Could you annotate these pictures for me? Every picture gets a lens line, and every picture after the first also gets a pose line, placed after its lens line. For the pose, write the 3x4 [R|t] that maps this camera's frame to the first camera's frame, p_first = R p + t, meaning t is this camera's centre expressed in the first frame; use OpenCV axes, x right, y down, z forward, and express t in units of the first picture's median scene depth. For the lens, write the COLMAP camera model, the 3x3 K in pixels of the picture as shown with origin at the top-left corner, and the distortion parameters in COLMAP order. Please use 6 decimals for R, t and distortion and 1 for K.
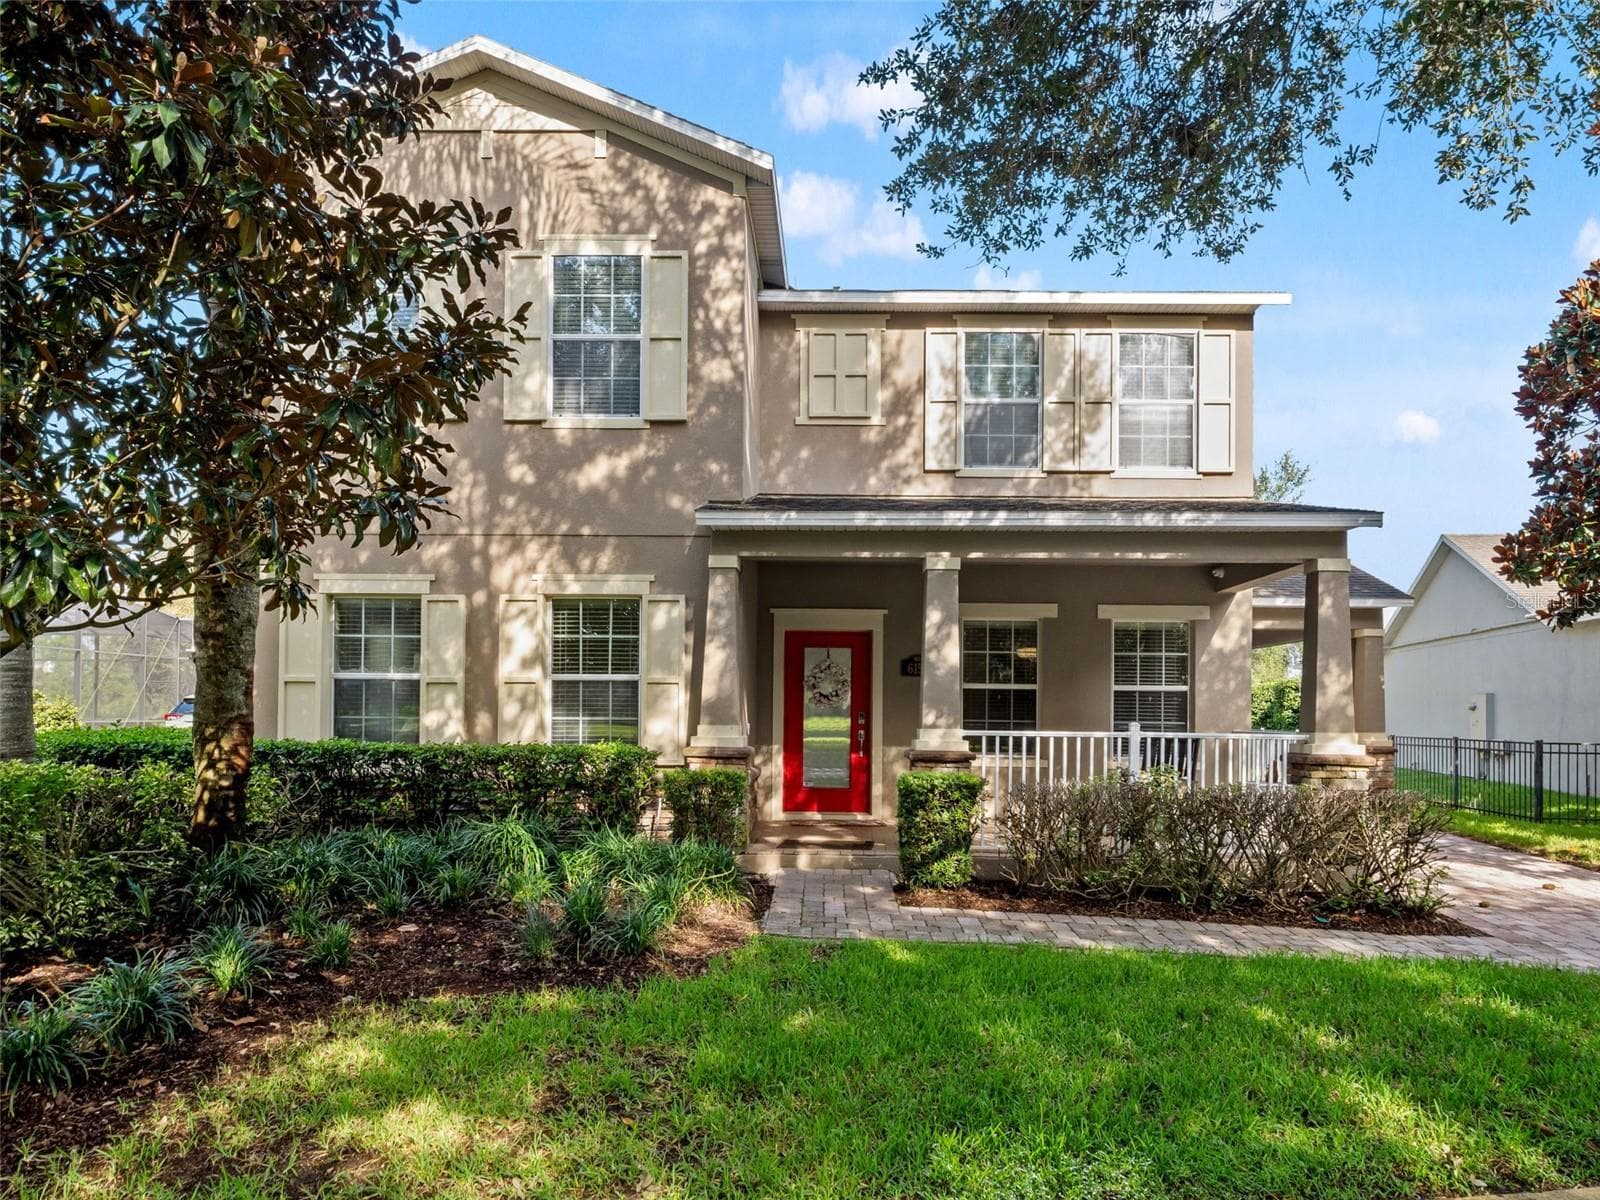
lens RADIAL K [[1171.9, 0, 826.7], [0, 1171.9, 702.0], [0, 0, 1]] dist [-0.021196, 0.023144]
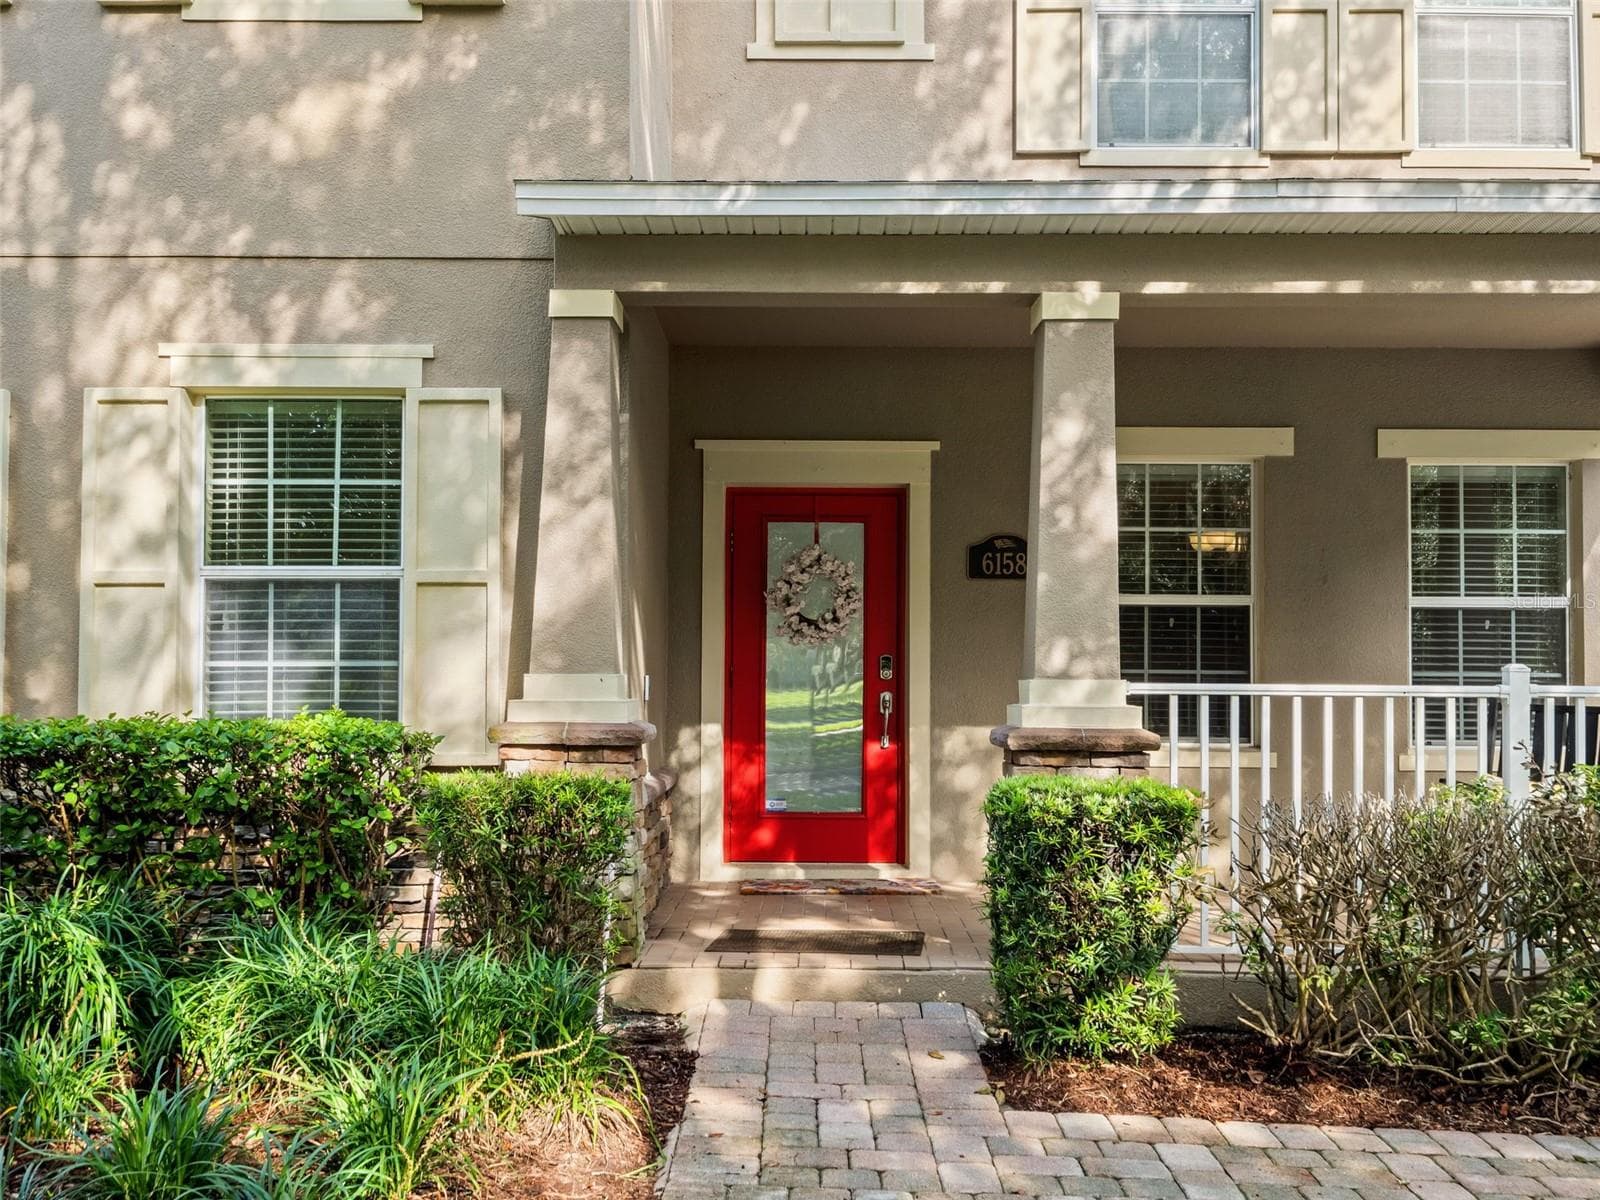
lens RADIAL K [[1778.3, 0, 808.8], [0, 1778.3, 628.0], [0, 0, 1]] dist [0.013832, -0.018363]
pose [[0.999980, -0.005657, 0.002934, -0.005496], [0.005740, 0.999570, -0.028766, 0.022460], [-0.002770, 0.028782, 0.999582, 0.337732]]
